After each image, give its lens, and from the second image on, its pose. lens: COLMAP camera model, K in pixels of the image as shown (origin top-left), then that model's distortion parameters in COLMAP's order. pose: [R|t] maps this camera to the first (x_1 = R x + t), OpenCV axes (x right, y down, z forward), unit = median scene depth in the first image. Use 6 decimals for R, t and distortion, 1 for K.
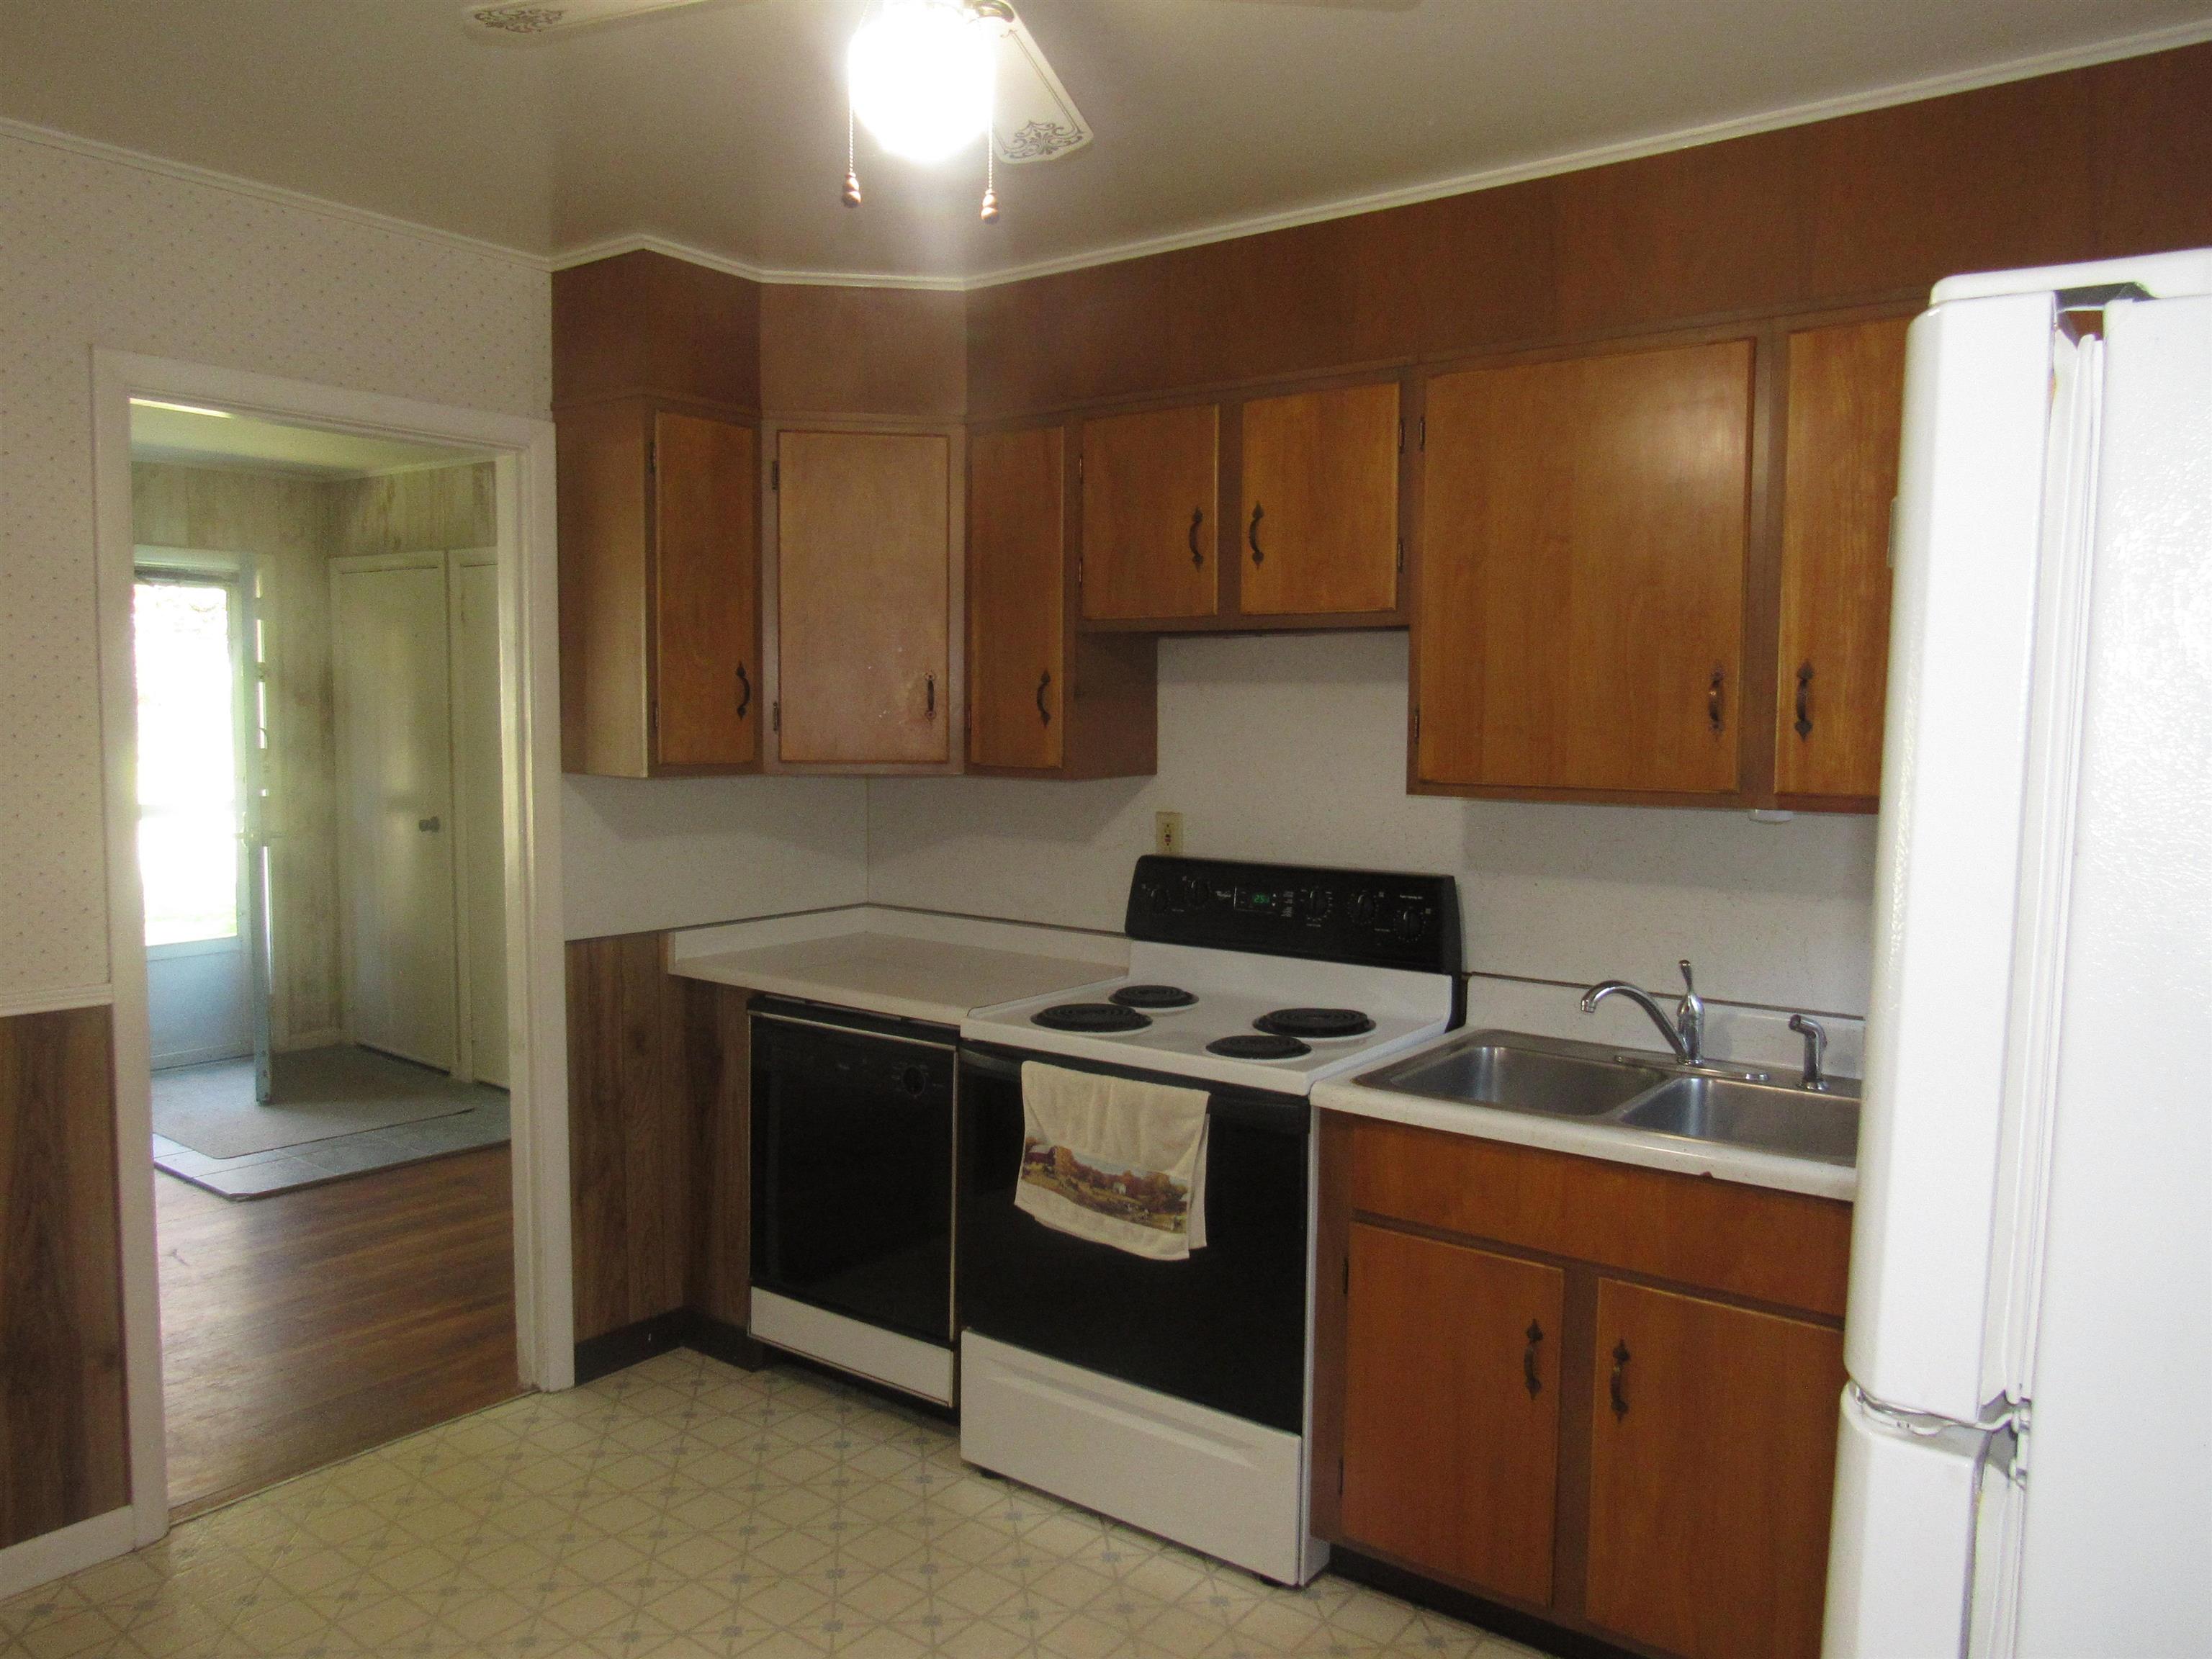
lens RADIAL K [[1650.8, 0, 1106.0], [0, 1650.8, 829.5], [0, 0, 1]] dist [0.002408, -0.000800]
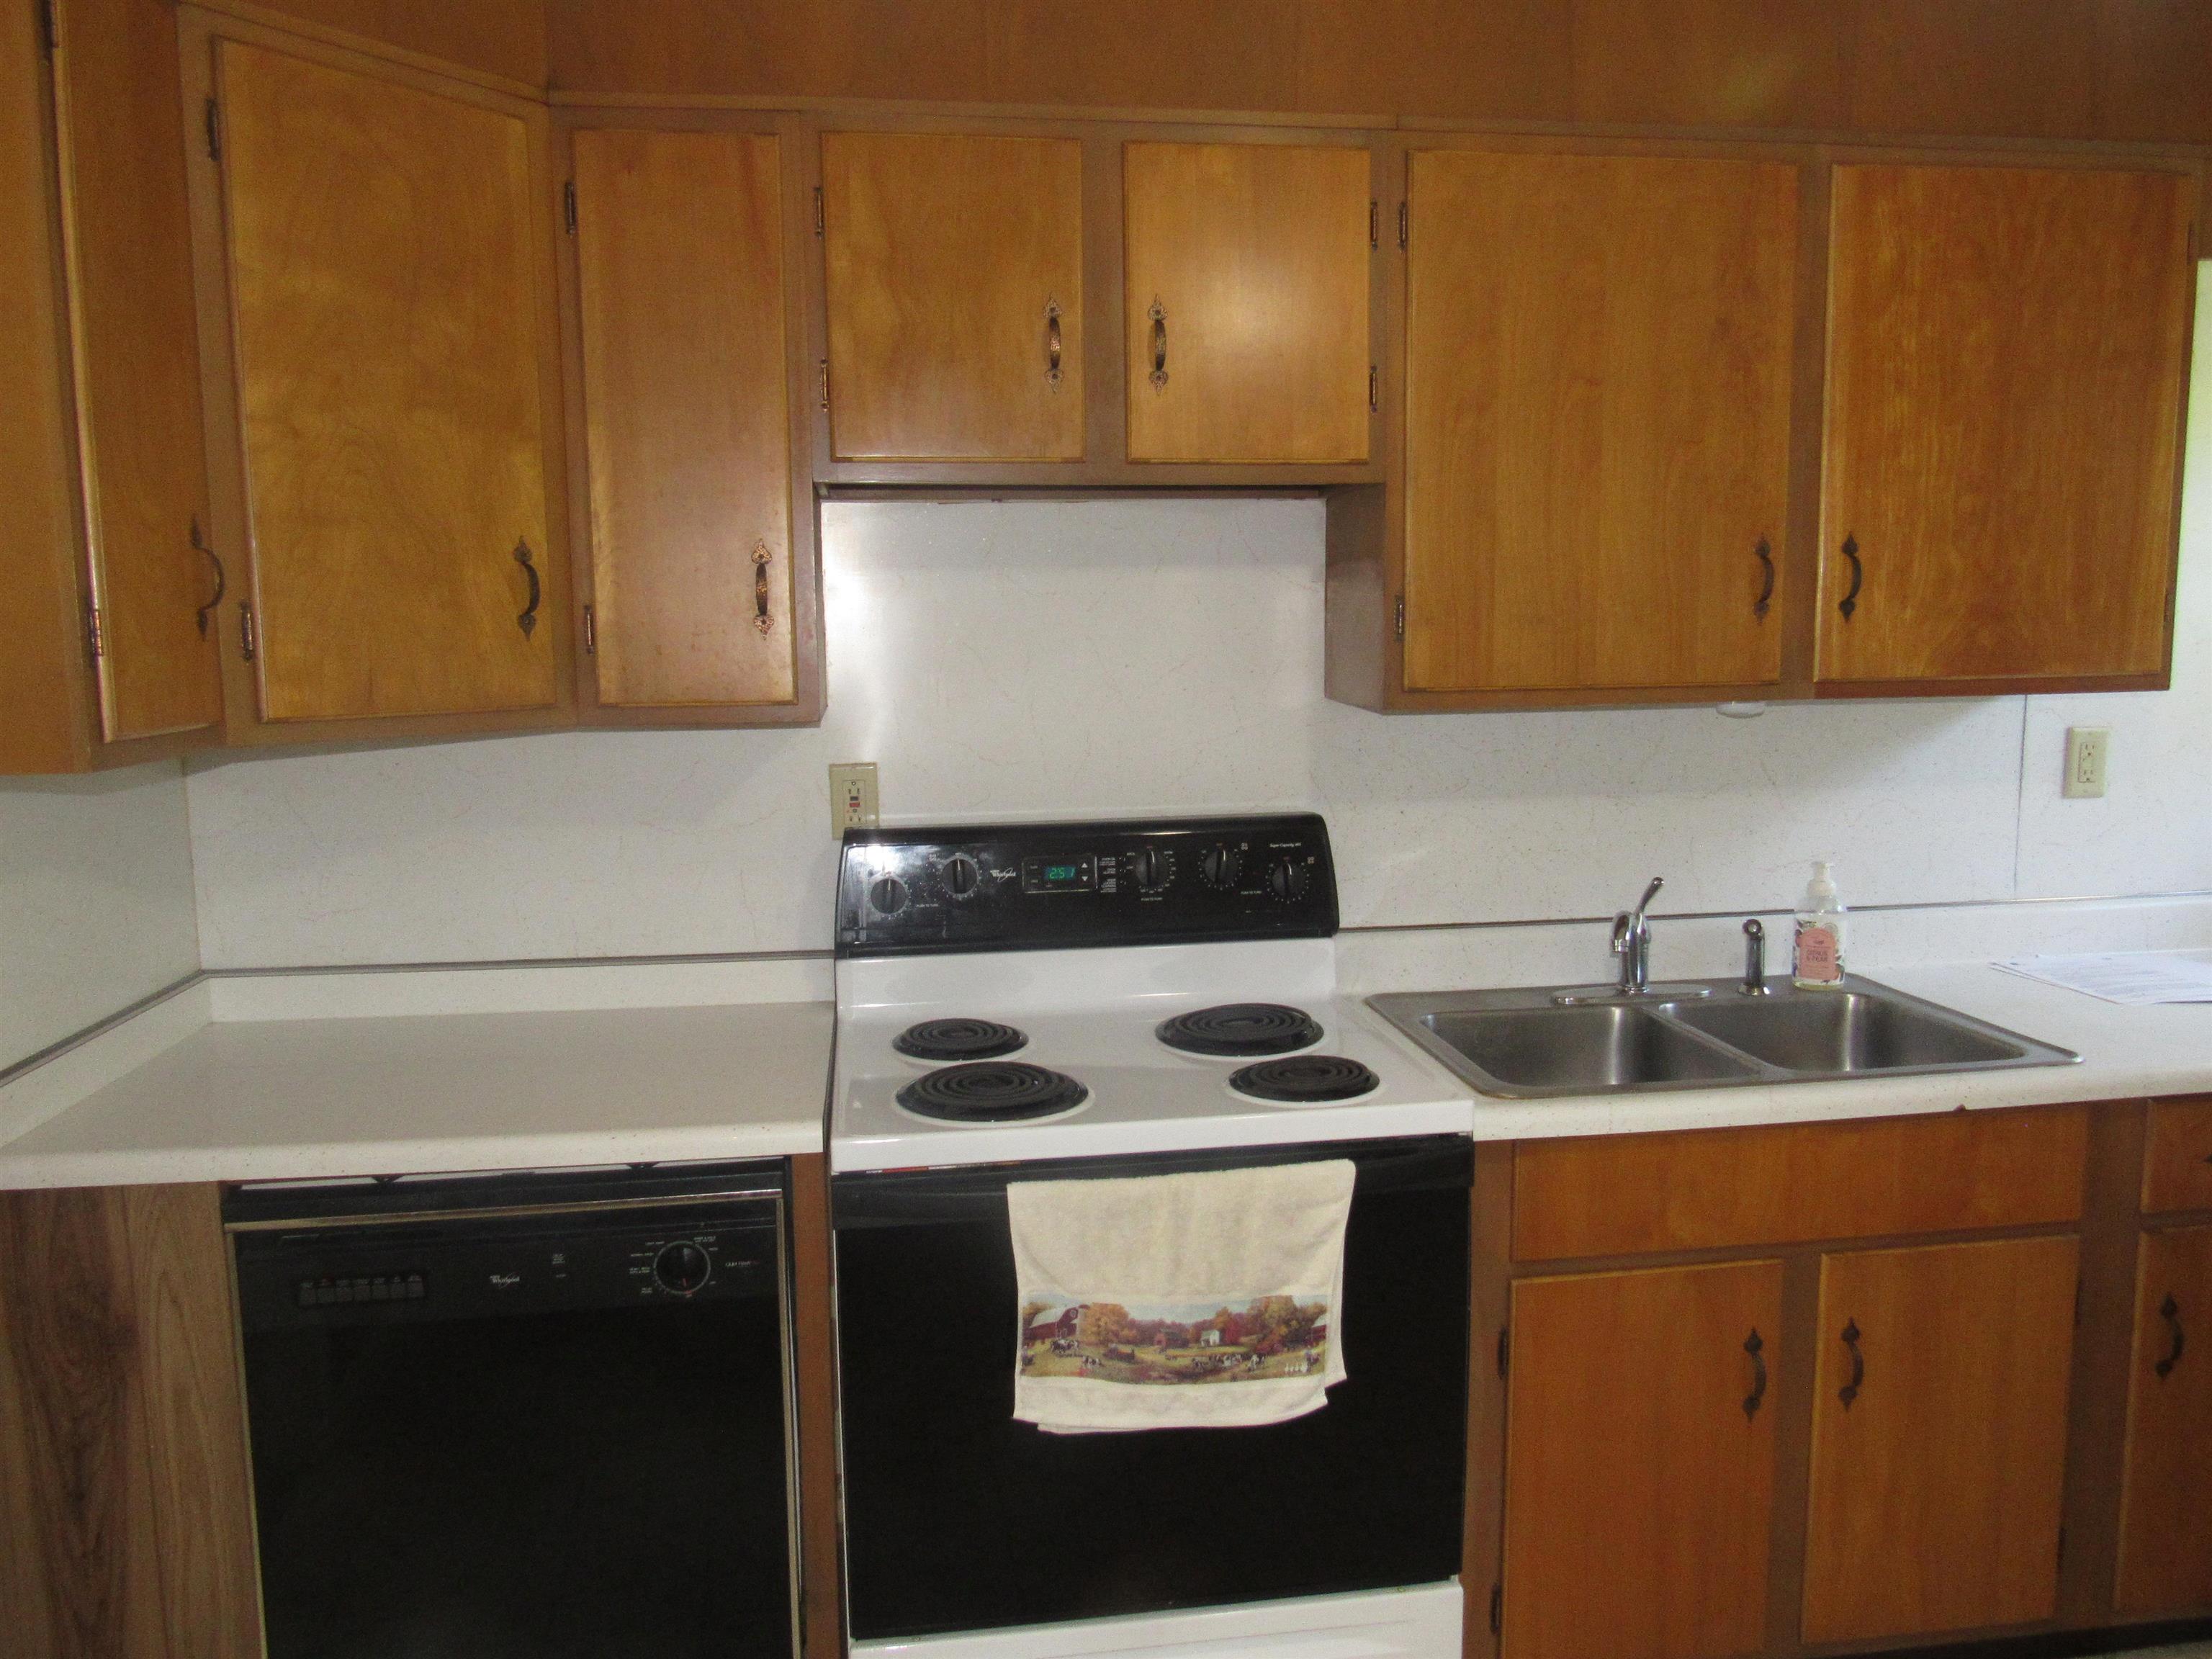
lens RADIAL K [[1554.9, 0, 1095.2], [0, 1554.9, 838.8], [0, 0, 1]] dist [-0.034852, 0.034739]
pose [[0.702424, -0.108808, 0.703393, -0.433574], [0.075040, 0.994059, 0.078834, -0.029002], [-0.707792, -0.002592, 0.706416, 0.607533]]
